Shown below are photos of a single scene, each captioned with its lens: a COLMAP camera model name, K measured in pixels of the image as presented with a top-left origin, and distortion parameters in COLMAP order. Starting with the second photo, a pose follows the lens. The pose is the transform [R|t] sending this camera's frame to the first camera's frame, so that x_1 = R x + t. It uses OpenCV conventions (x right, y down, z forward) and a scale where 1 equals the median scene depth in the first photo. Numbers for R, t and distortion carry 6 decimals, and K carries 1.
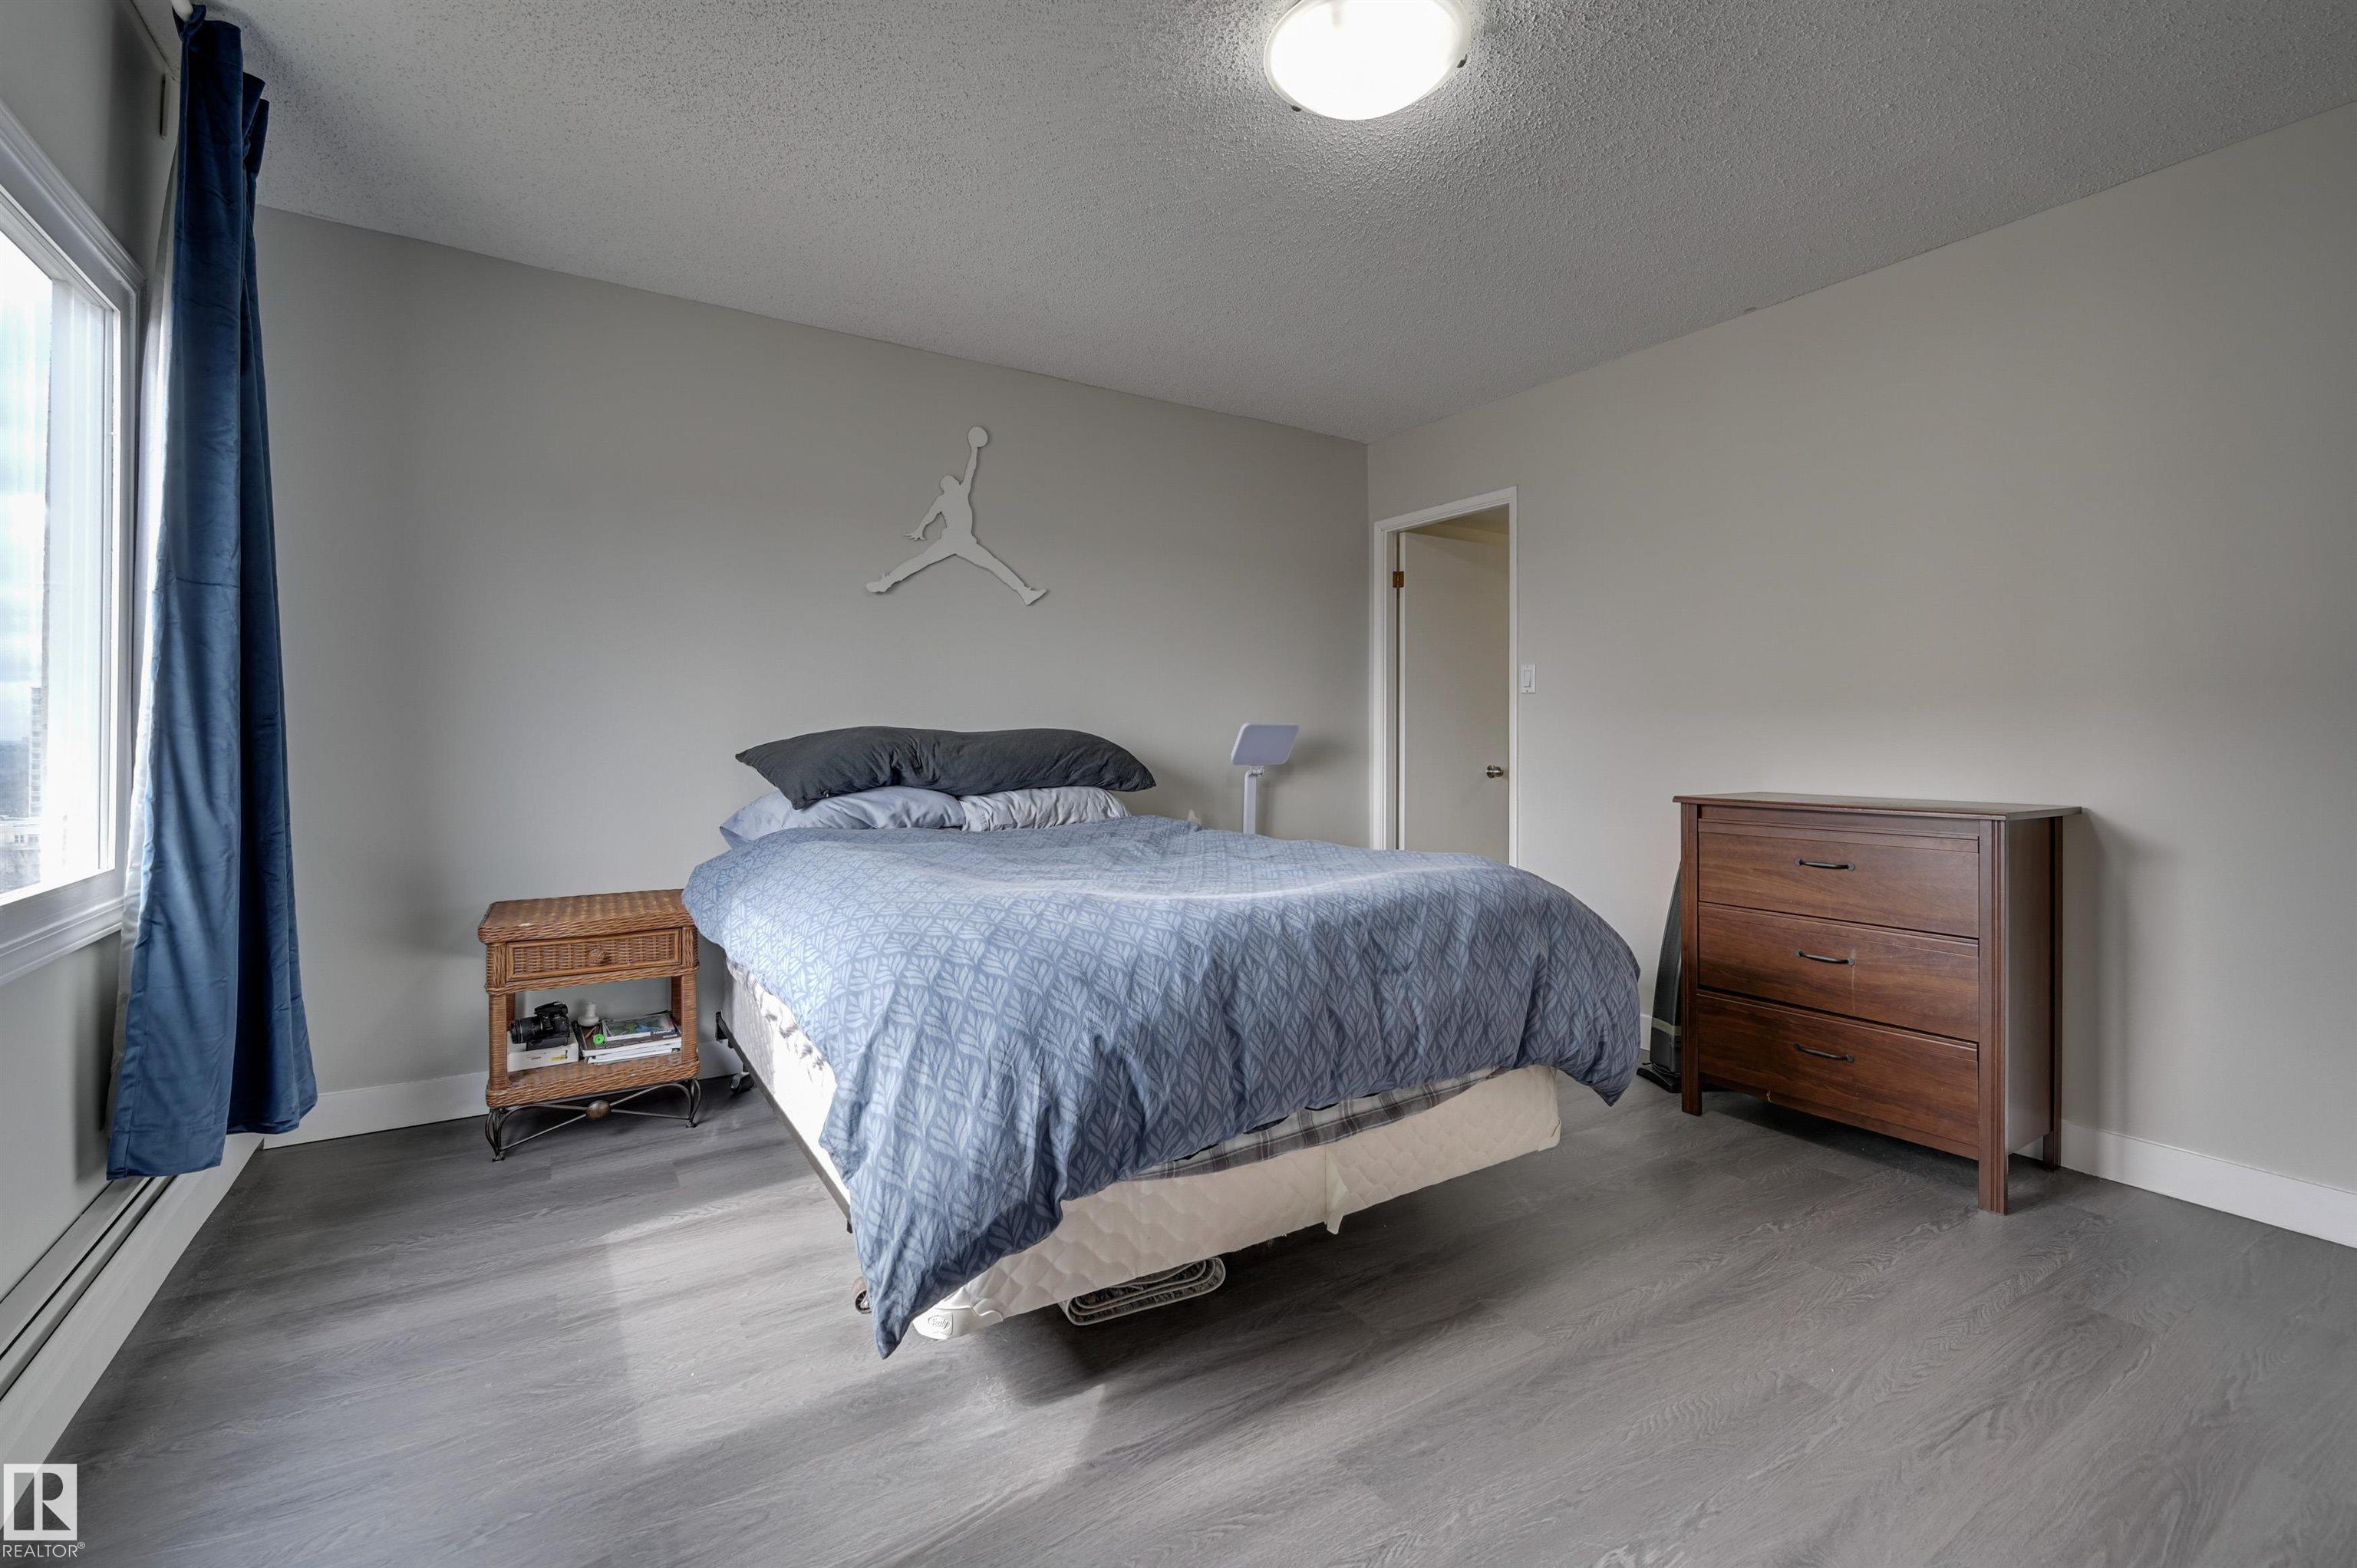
lens RADIAL K [[999.9, 0, 1175.0], [0, 999.9, 742.5], [0, 0, 1]] dist [-0.000541, 0.000031]
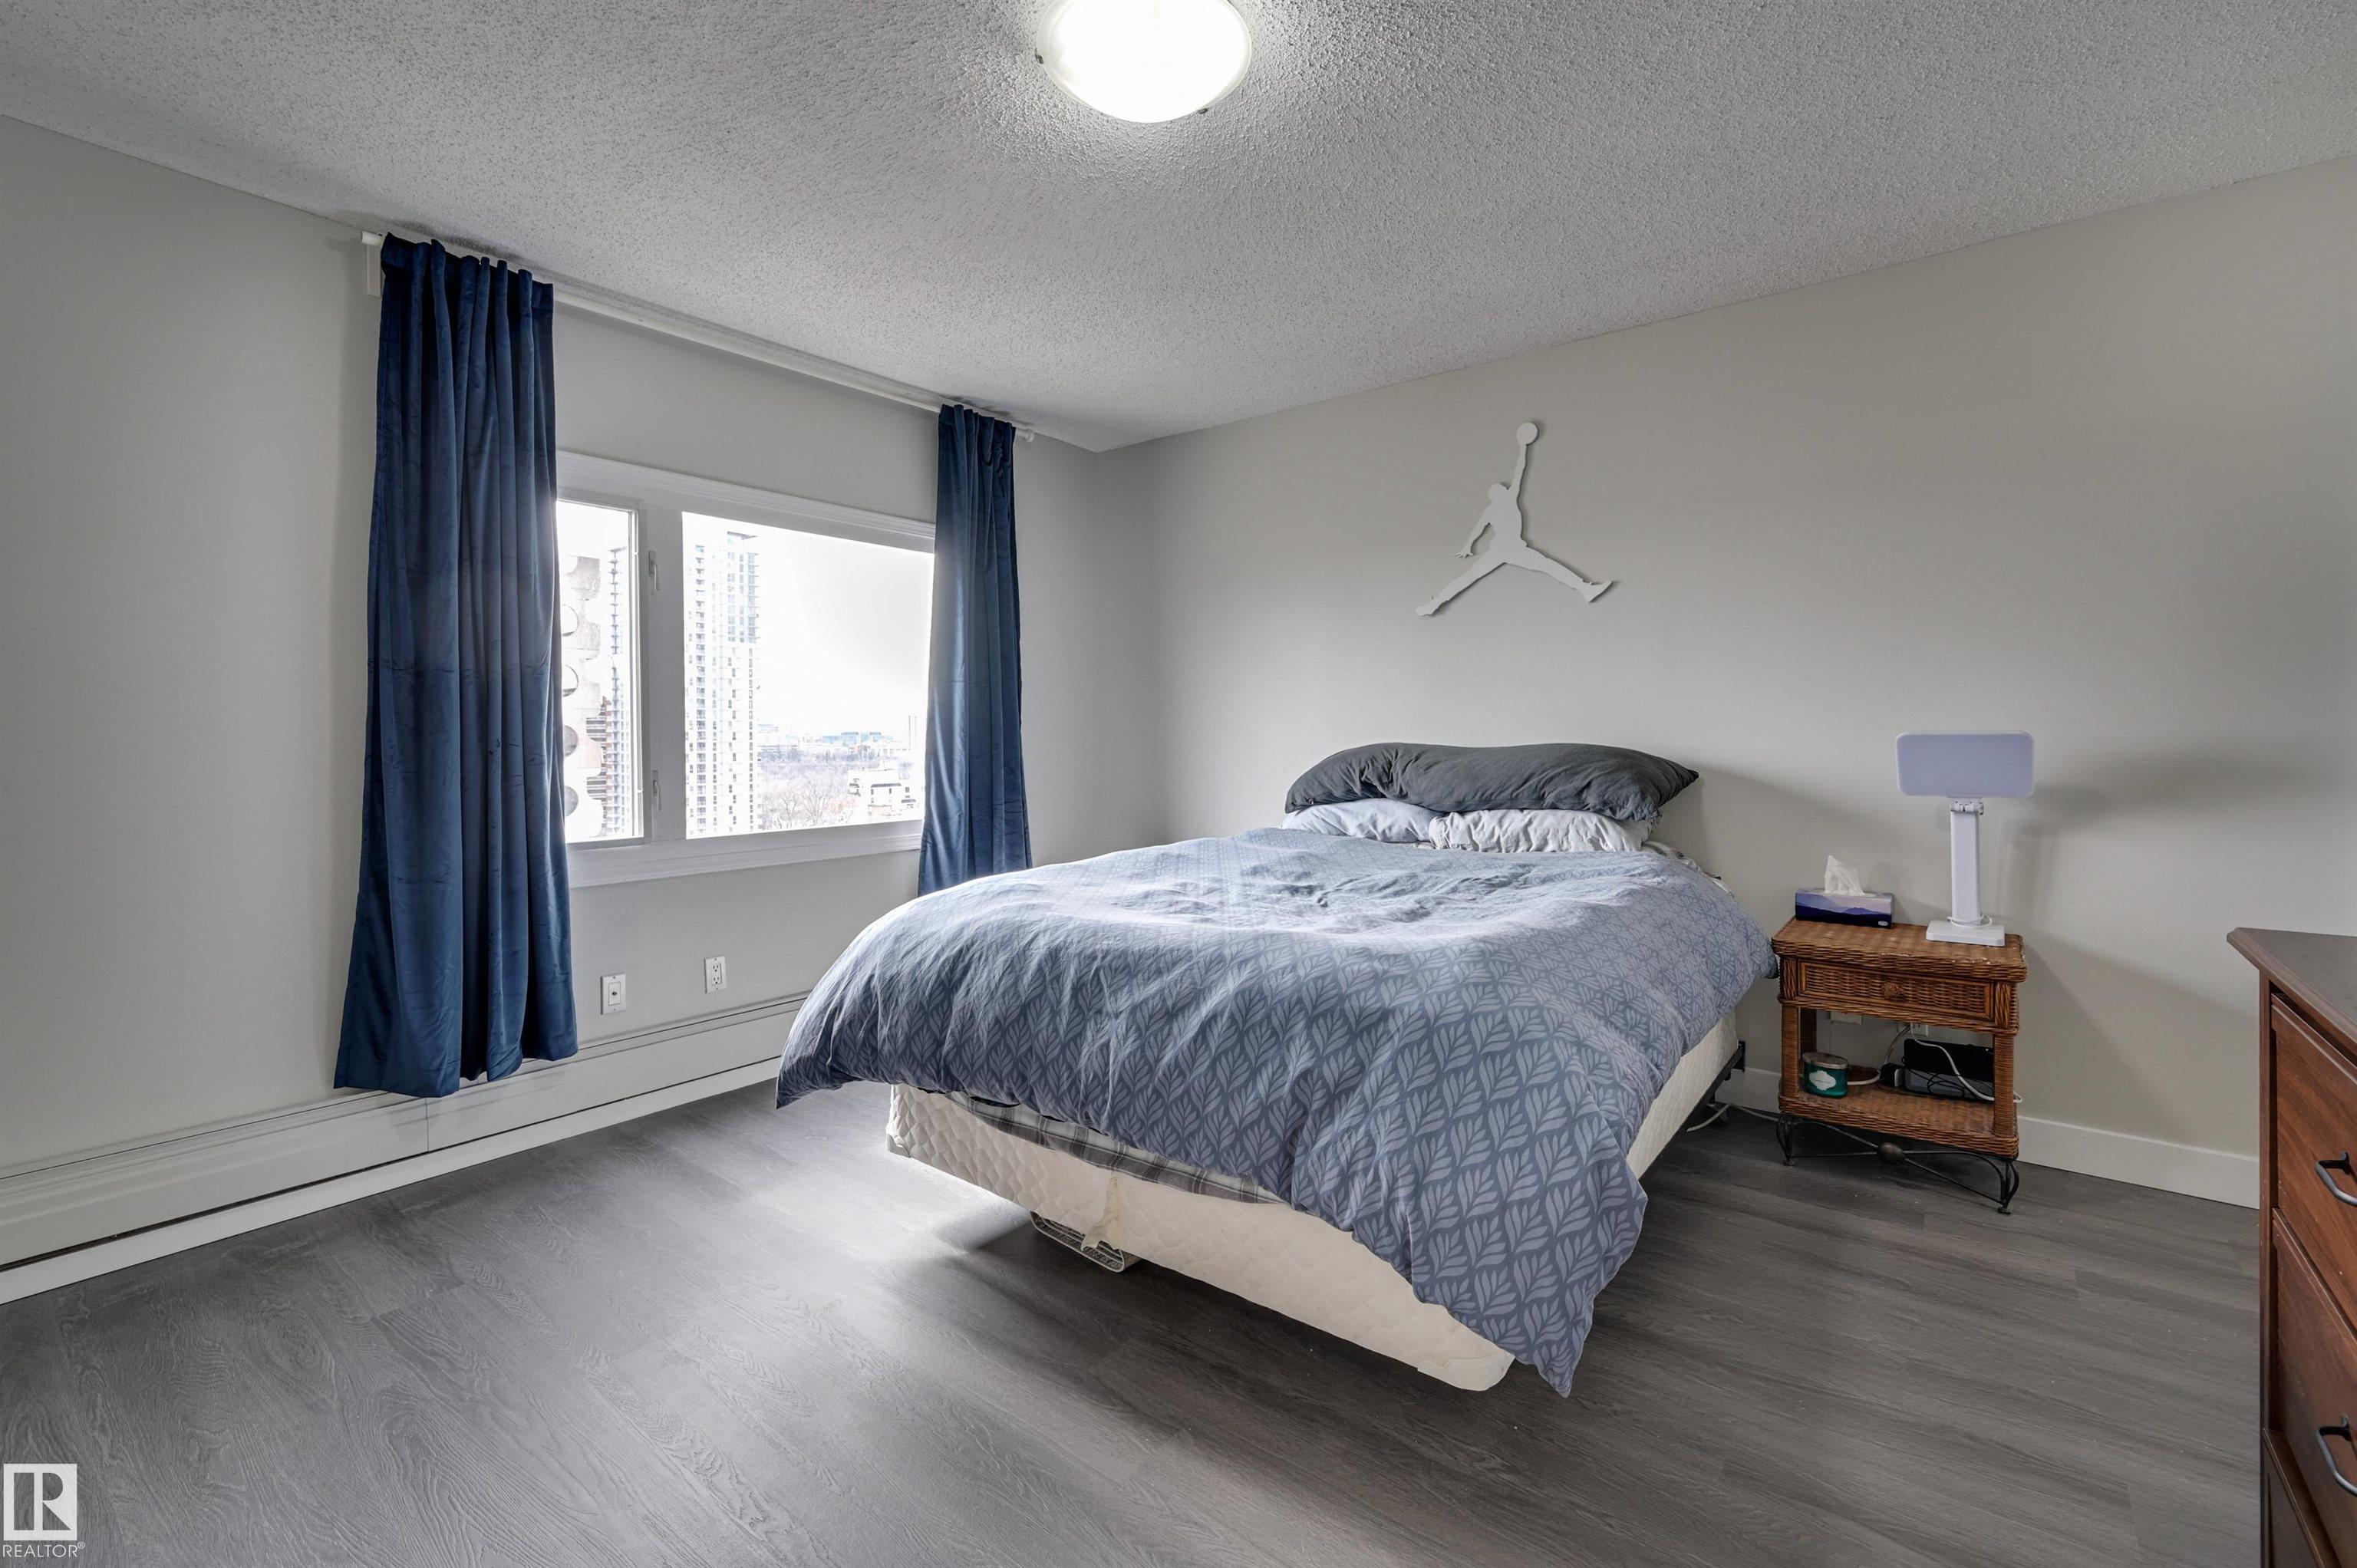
lens RADIAL K [[999.9, 0, 1175.0], [0, 999.9, 742.5], [0, 0, 1]] dist [-0.000541, 0.000031]
pose [[0.341371, 0.001381, -0.939928, 0.672099], [0.007103, 0.999967, 0.004049, -0.023472], [0.939902, -0.008059, 0.341349, 0.424228]]
